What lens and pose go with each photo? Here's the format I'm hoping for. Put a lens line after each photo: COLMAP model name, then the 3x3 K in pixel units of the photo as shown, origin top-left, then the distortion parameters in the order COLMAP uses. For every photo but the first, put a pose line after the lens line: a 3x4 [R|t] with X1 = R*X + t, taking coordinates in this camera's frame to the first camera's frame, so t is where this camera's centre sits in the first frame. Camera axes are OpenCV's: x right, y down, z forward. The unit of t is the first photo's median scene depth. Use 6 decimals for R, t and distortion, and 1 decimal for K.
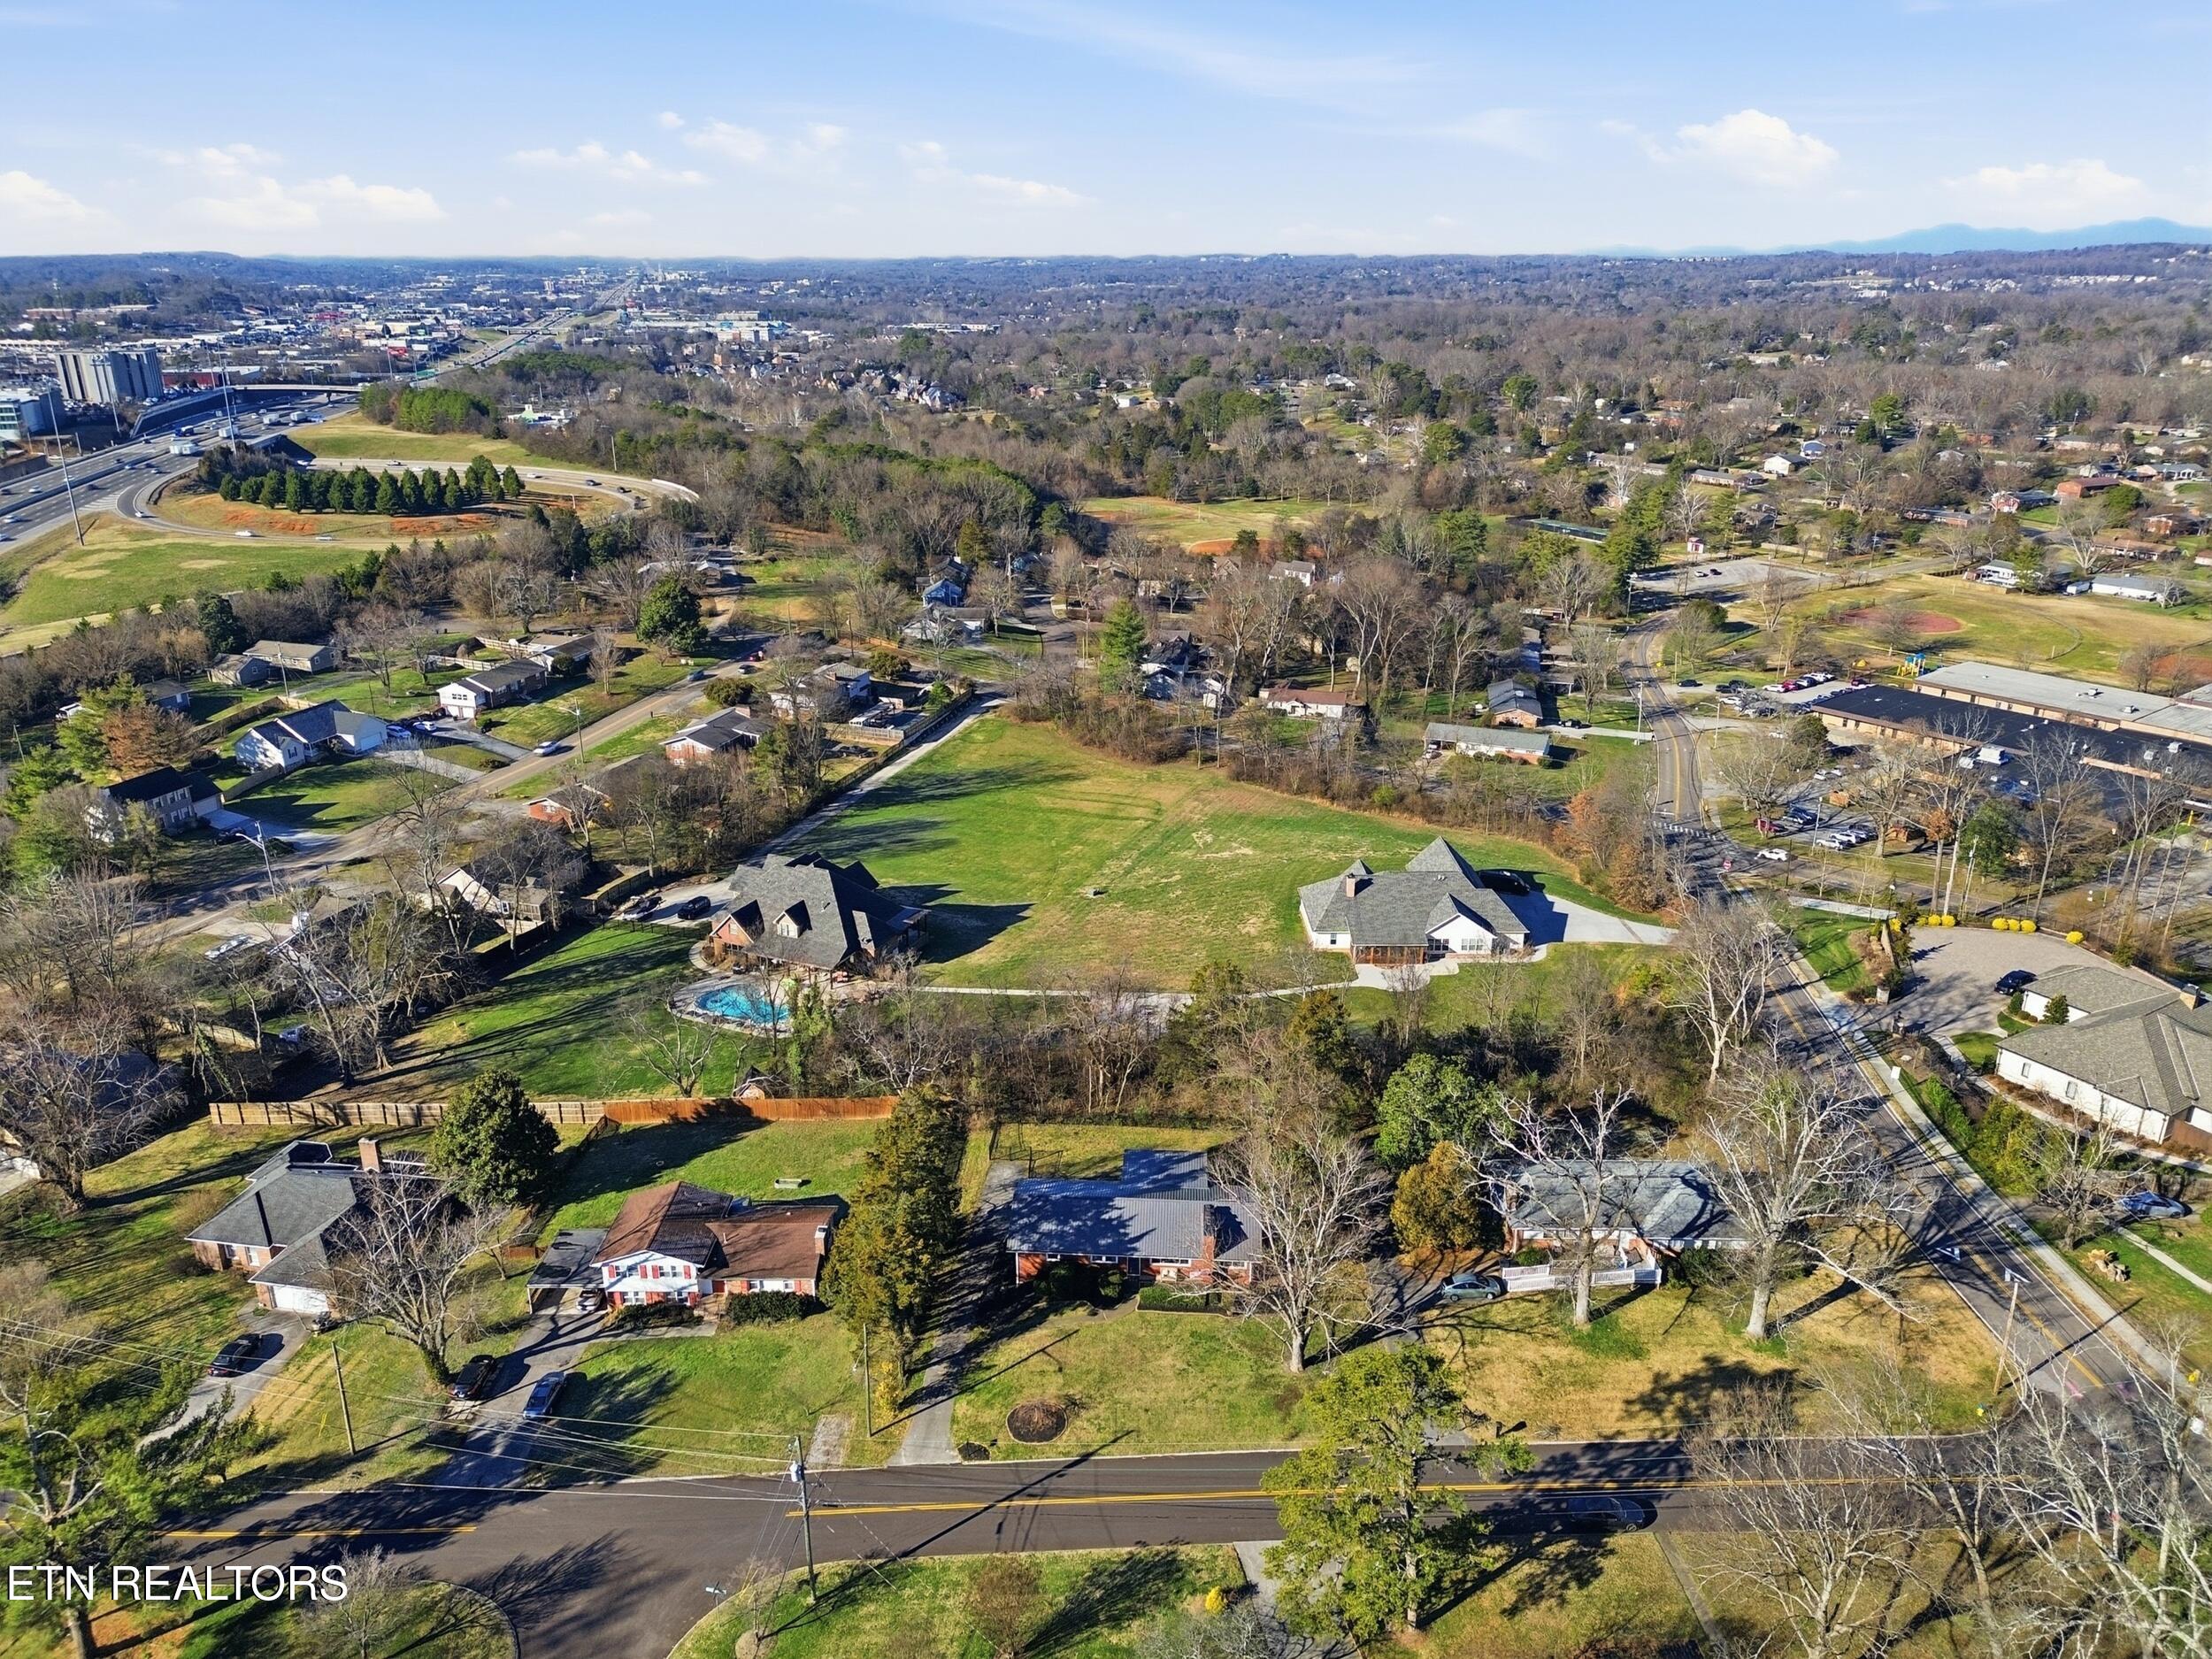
lens RADIAL K [[1589.7, 0, 1106.0], [0, 1589.7, 829.5], [0, 0, 1]] dist [0.005771, -0.003777]
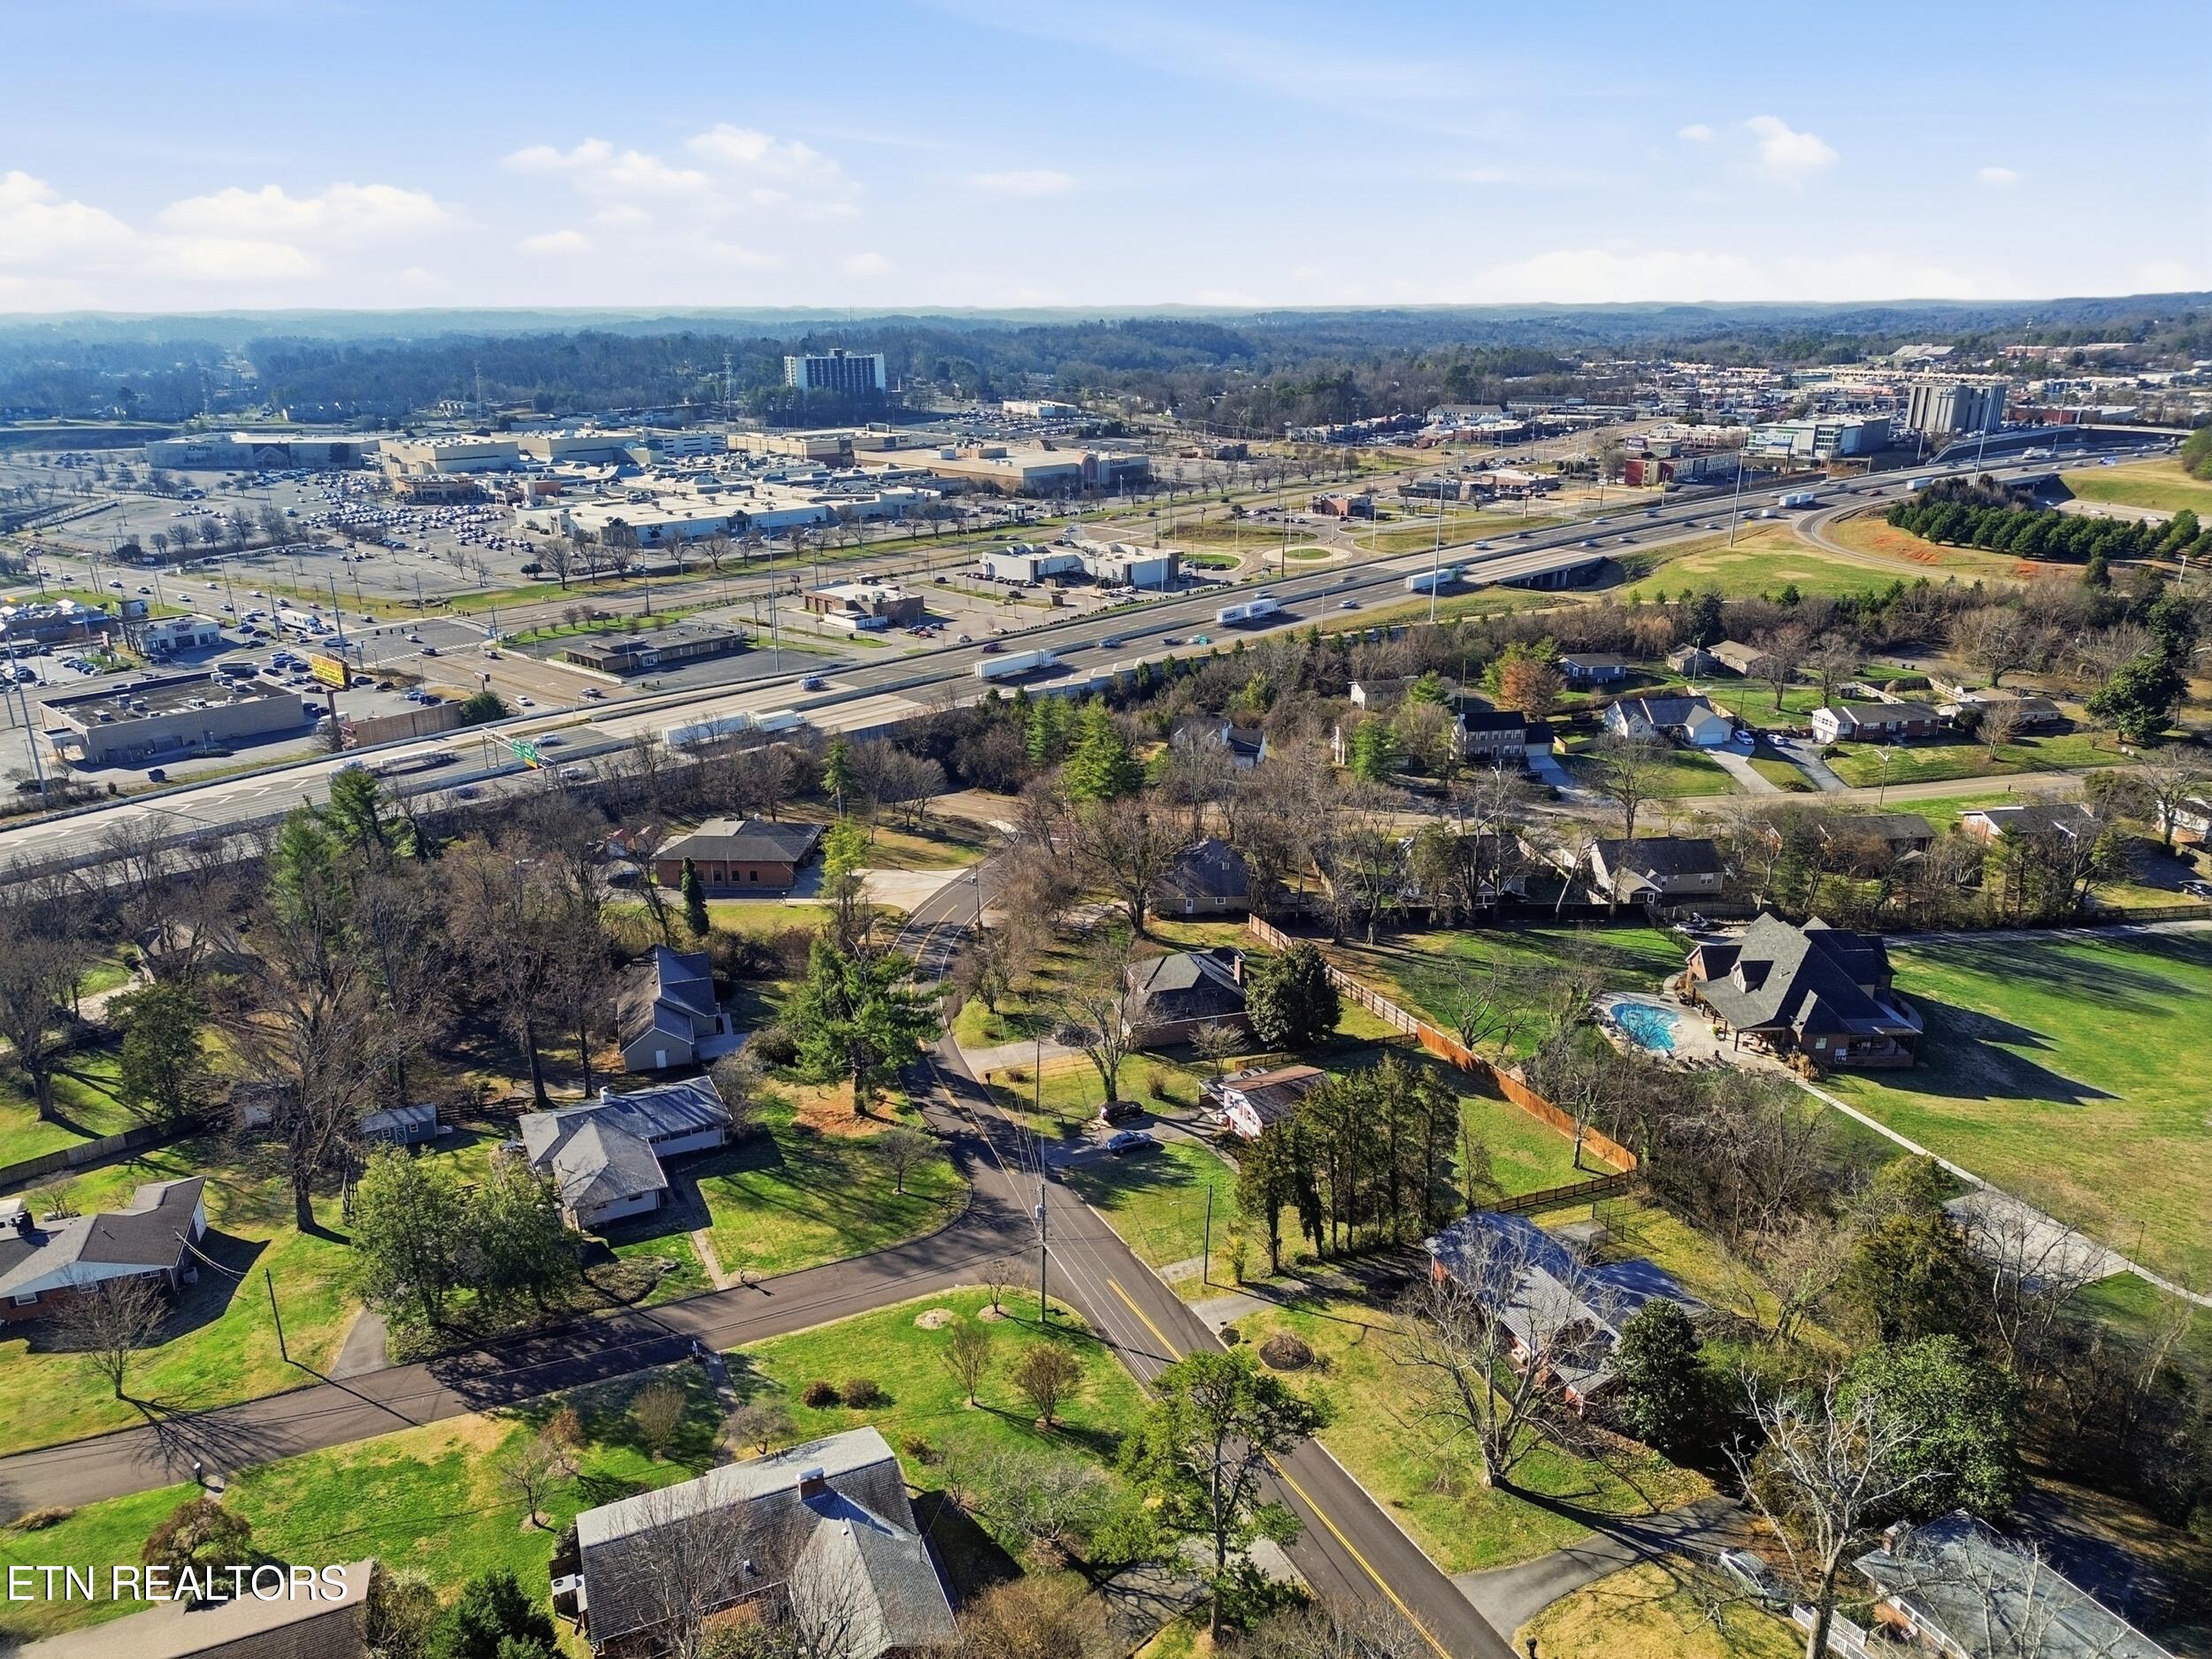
lens RADIAL K [[1589.7, 0, 1106.0], [0, 1589.7, 829.5], [0, 0, 1]] dist [0.005771, -0.003777]
pose [[0.403240, 0.275216, -0.872727, 0.585412], [-0.293986, 0.942108, 0.161260, -0.084586], [0.866585, 0.191543, 0.460806, 0.240168]]
